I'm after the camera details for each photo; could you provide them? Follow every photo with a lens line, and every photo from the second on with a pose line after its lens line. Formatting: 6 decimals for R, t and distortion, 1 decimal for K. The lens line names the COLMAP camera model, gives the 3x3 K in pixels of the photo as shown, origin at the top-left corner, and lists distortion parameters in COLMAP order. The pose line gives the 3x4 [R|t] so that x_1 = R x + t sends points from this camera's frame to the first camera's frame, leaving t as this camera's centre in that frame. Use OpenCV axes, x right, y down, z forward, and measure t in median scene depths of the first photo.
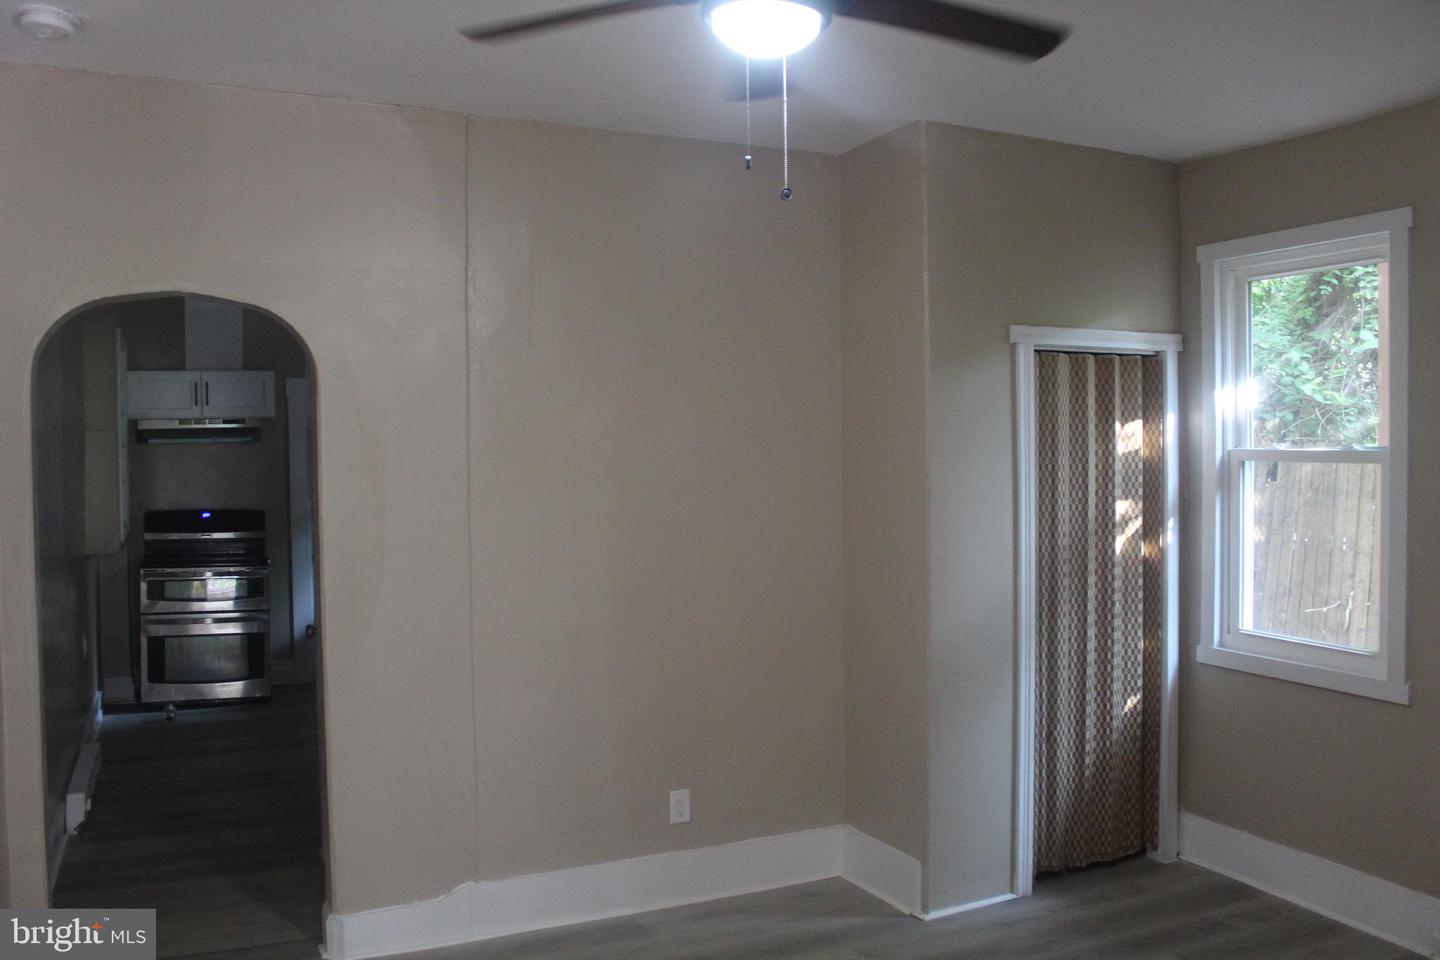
lens RADIAL K [[1198.4, 0, 728.7], [0, 1198.4, 481.9], [0, 0, 1]] dist [-0.150173, 0.129429]
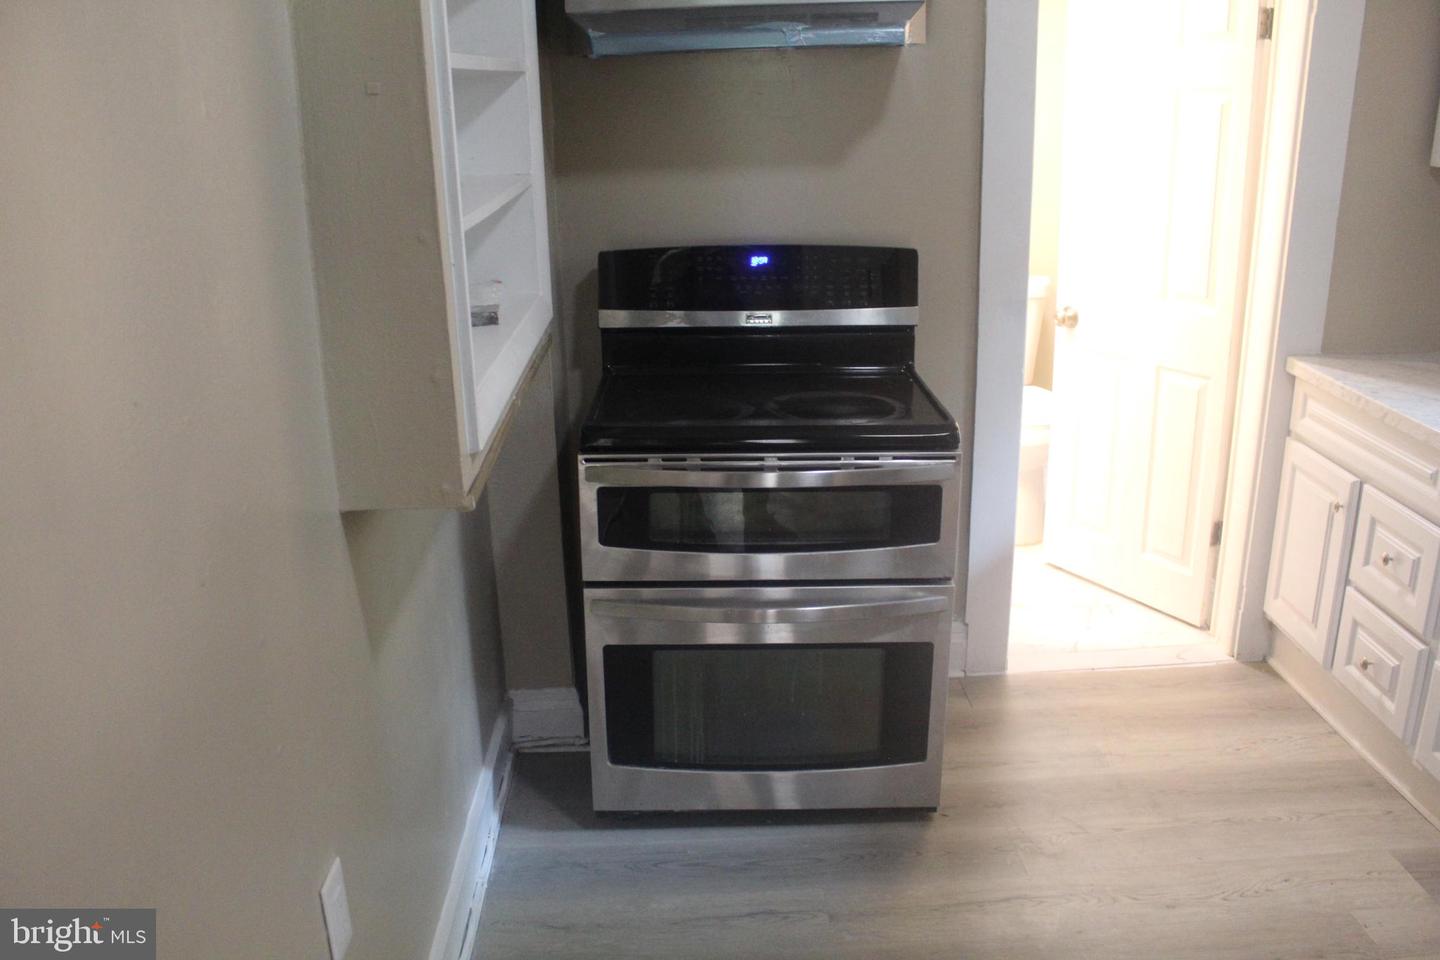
lens RADIAL K [[1198.4, 0, 728.7], [0, 1198.4, 481.9], [0, 0, 1]] dist [-0.150173, 0.129429]
pose [[0.918118, 0.108820, -0.381074, -0.335957], [0.006715, 0.957153, 0.289505, -0.013854], [0.396250, -0.268359, 0.878049, 0.713800]]
